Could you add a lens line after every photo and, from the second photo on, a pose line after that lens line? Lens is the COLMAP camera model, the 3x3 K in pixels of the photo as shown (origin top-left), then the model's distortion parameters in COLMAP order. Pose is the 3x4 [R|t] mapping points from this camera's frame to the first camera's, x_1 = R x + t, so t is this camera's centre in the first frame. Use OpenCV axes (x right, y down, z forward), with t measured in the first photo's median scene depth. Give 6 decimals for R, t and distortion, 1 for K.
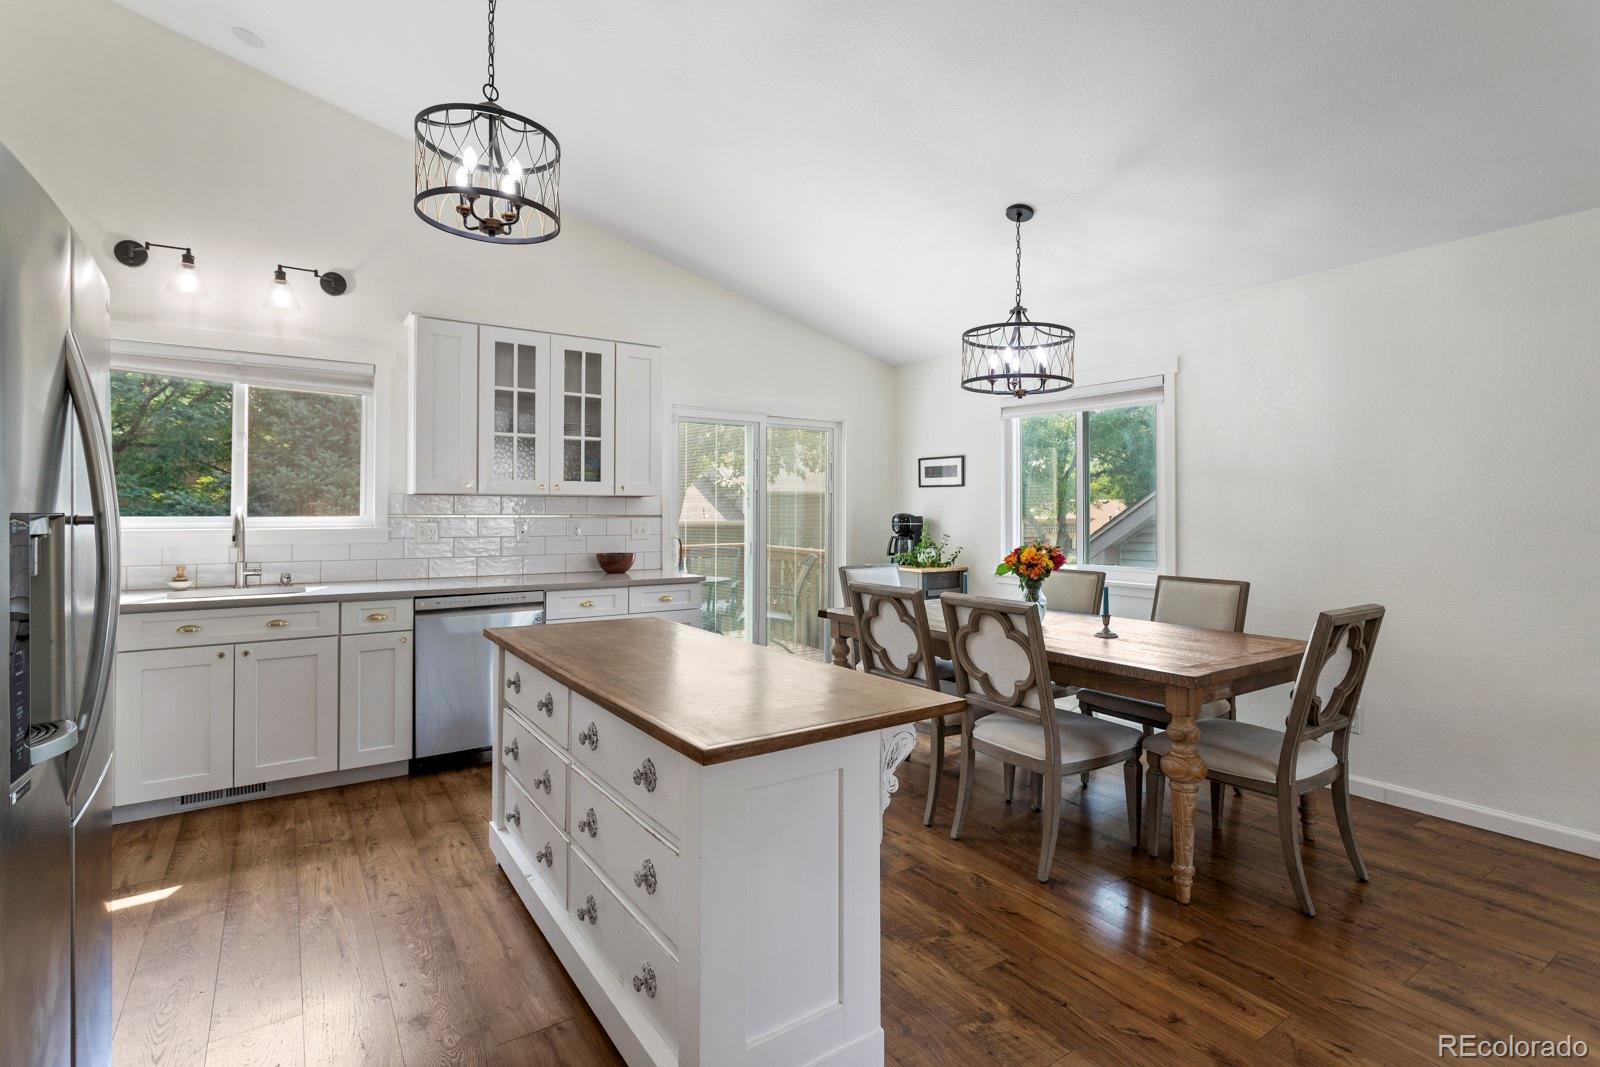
lens RADIAL K [[763.6, 0, 800.5], [0, 763.6, 509.4], [0, 0, 1]] dist [0.001383, 0.001999]
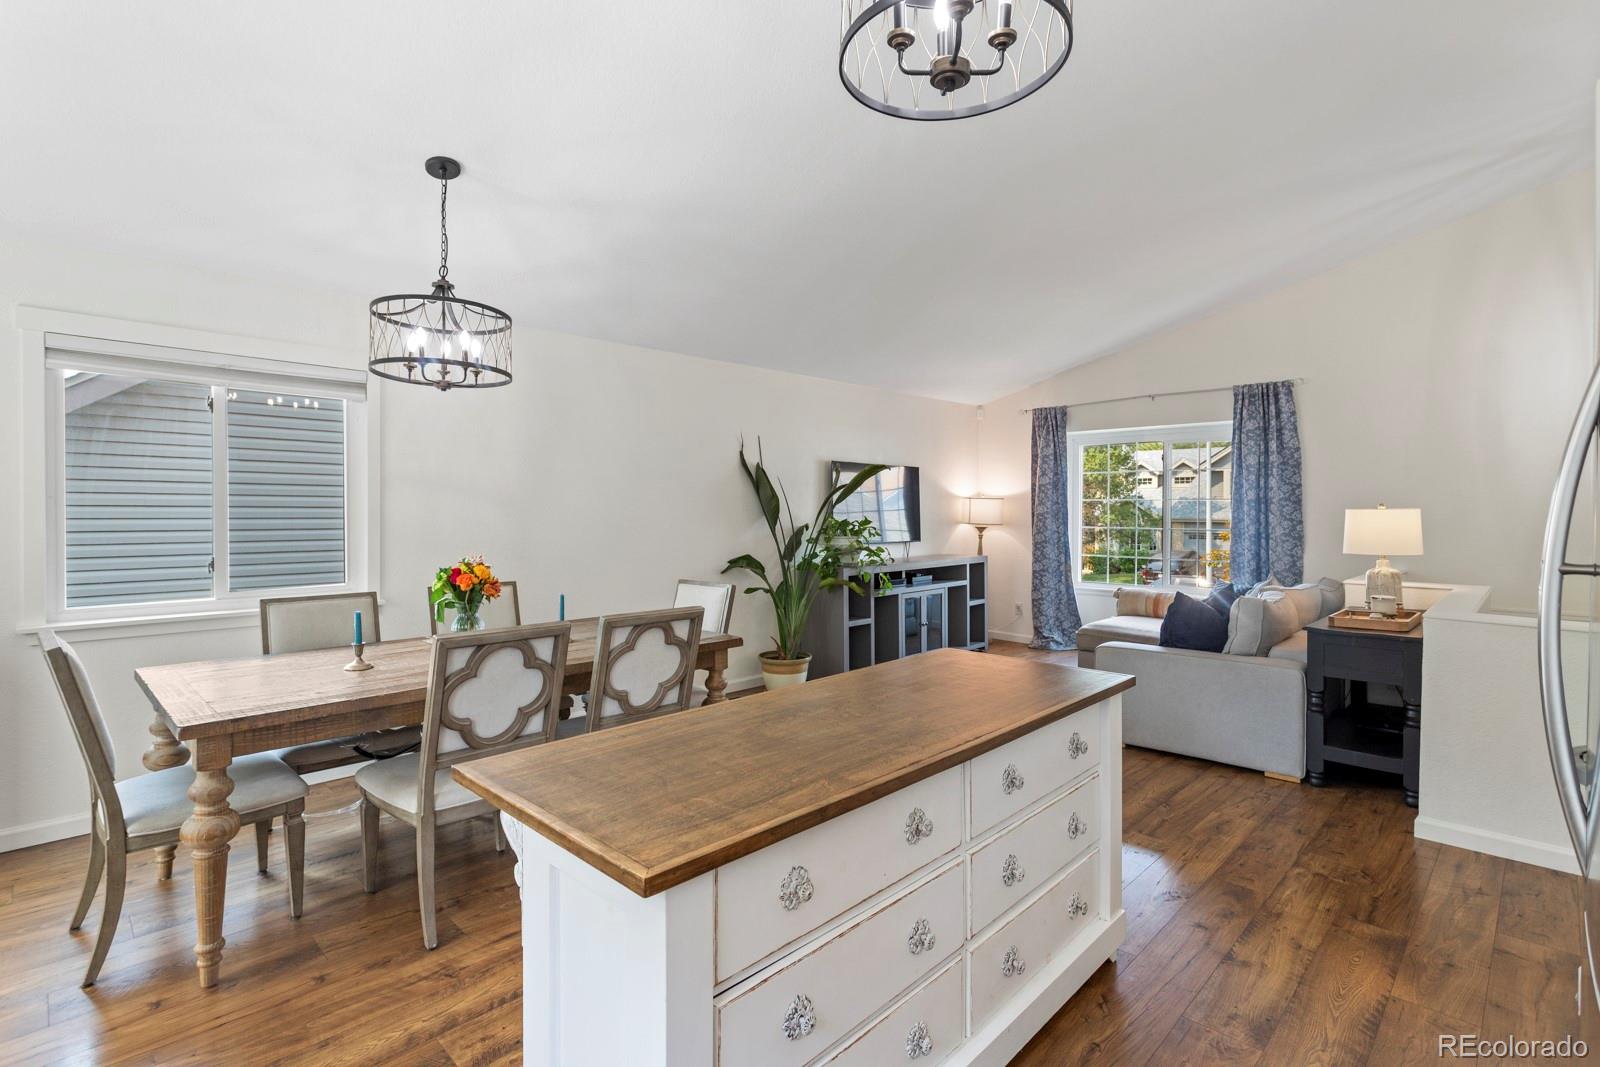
lens RADIAL K [[762.3, 0, 793.9], [0, 762.3, 506.5], [0, 0, 1]] dist [0.006204, -0.000341]
pose [[-0.193265, 0.003653, 0.981140, -0.569036], [-0.004247, 0.999981, -0.004559, -0.016980], [-0.981137, -0.005048, -0.193245, 0.714180]]
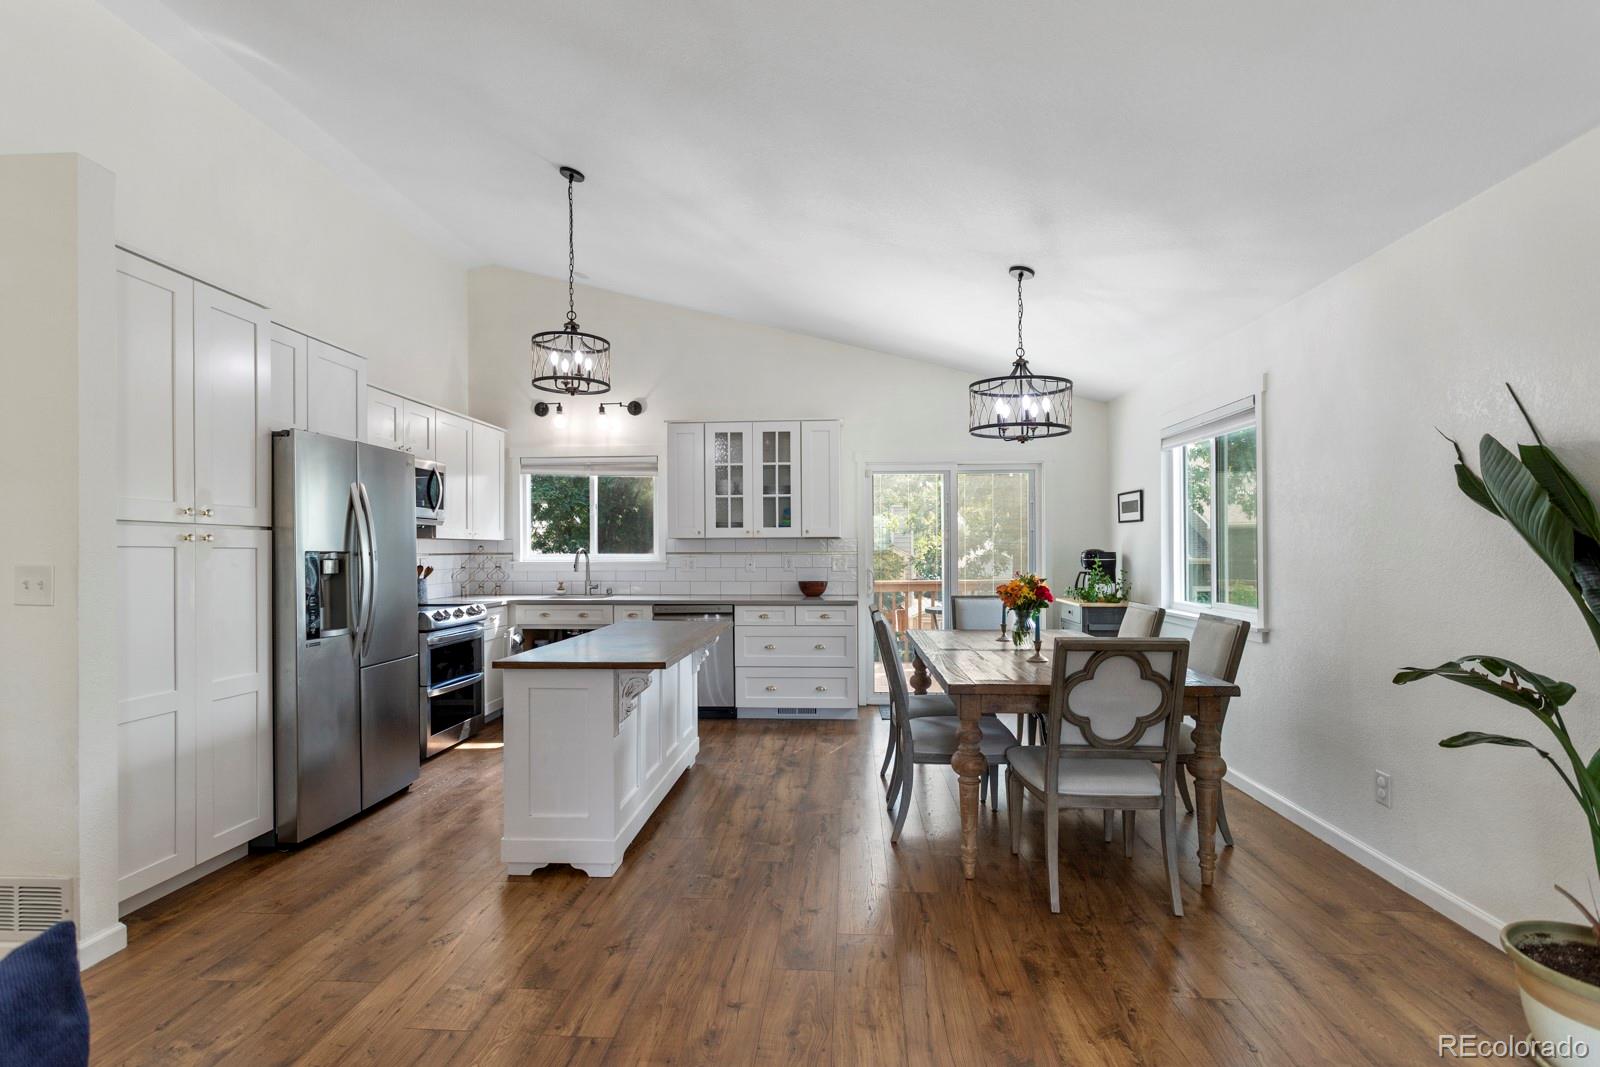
lens RADIAL K [[765.0, 0, 799.3], [0, 765.0, 554.4], [0, 0, 1]] dist [0.001048, 0.000806]
pose [[0.788859, -0.001981, -0.614571, 0.643819], [0.007795, 0.999947, 0.006783, 0.002901], [0.614525, -0.010141, 0.788832, -0.054759]]
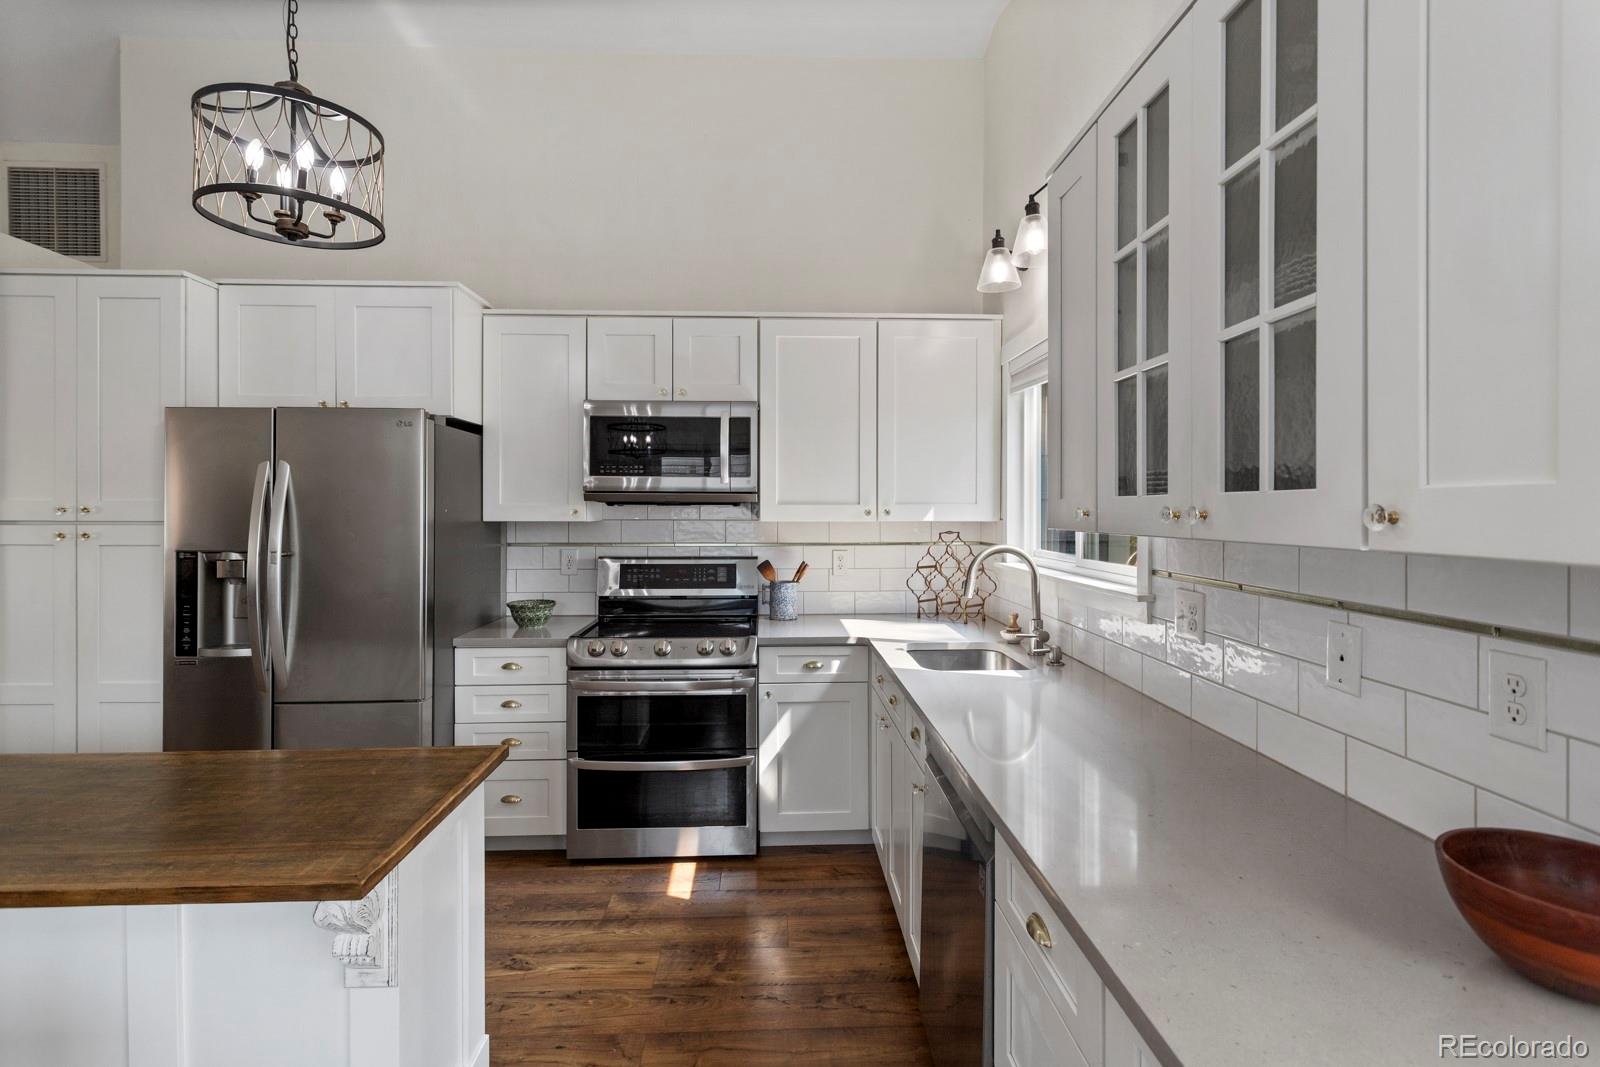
lens RADIAL K [[763.6, 0, 800.5], [0, 763.6, 509.4], [0, 0, 1]] dist [0.001383, 0.001999]
pose [[-0.528468, -0.001102, -0.848952, 0.012208], [0.001904, 0.999995, -0.002483, -0.033207], [0.848951, -0.002929, -0.528463, 1.109980]]
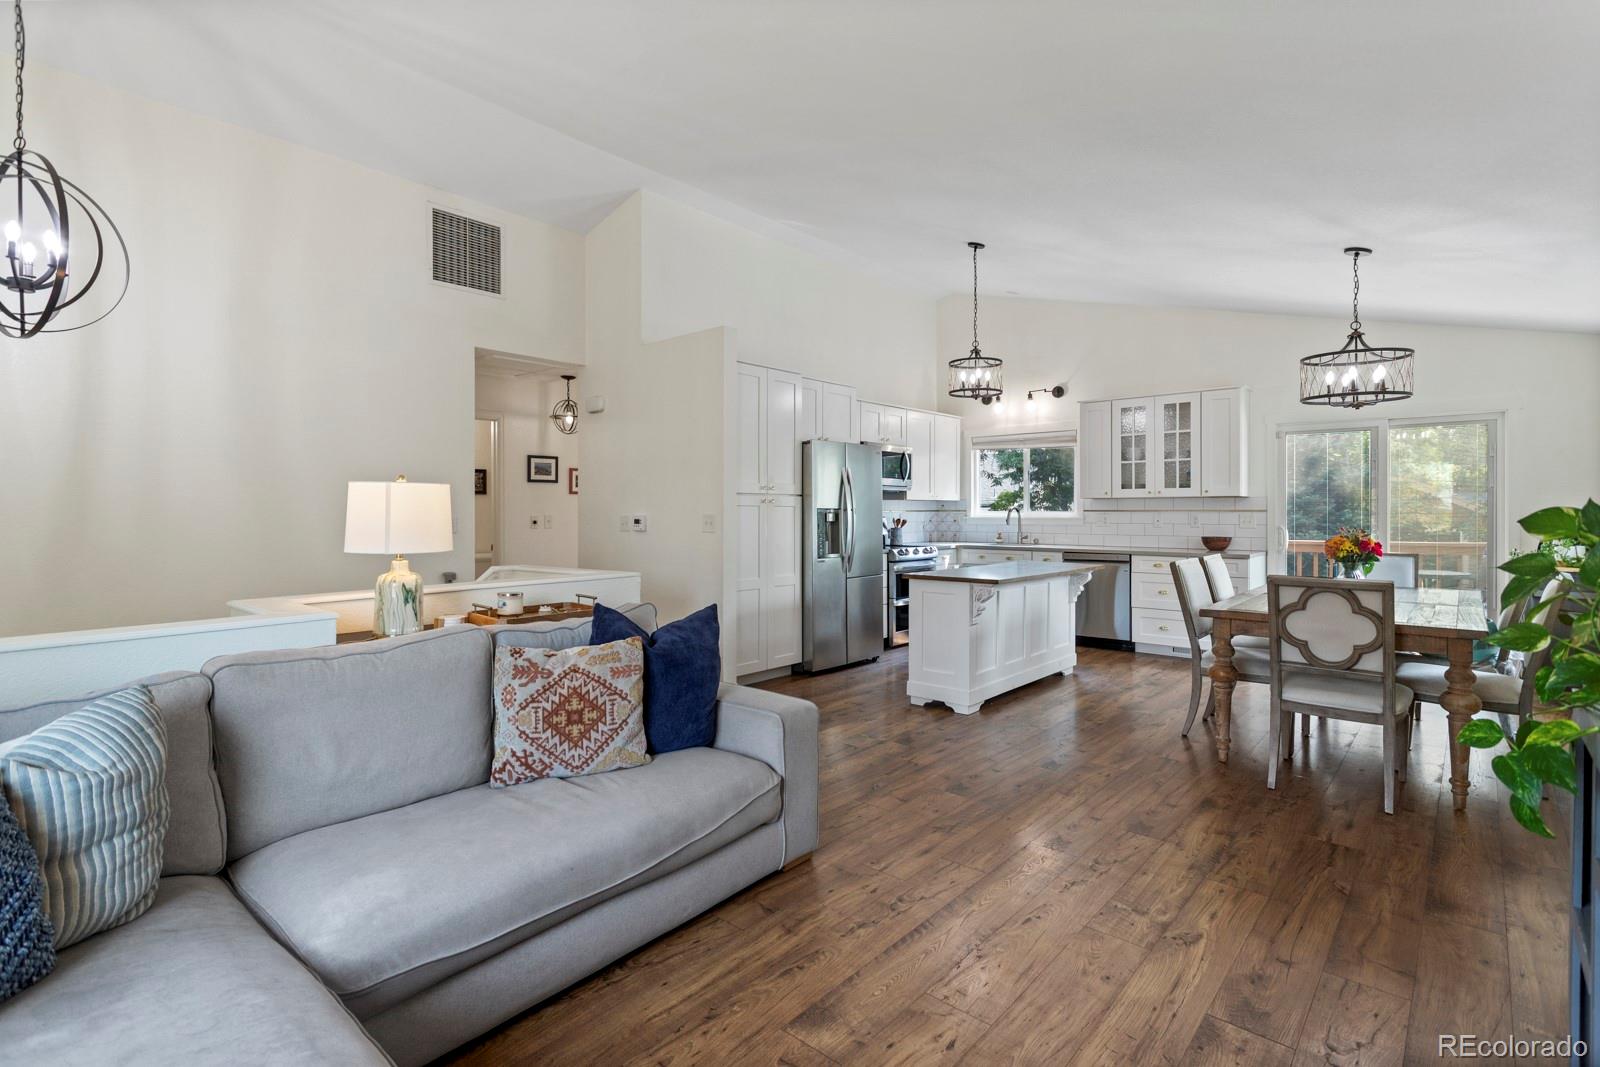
lens RADIAL K [[754.7, 0, 800.0], [0, 754.7, 515.3], [0, 0, 1]] dist [-0.002826, -0.000038]
pose [[0.243244, 0.003556, -0.969959, 1.103519], [0.005695, 0.999971, 0.005094, 0.006878], [0.969948, -0.006763, 0.243217, -0.113153]]
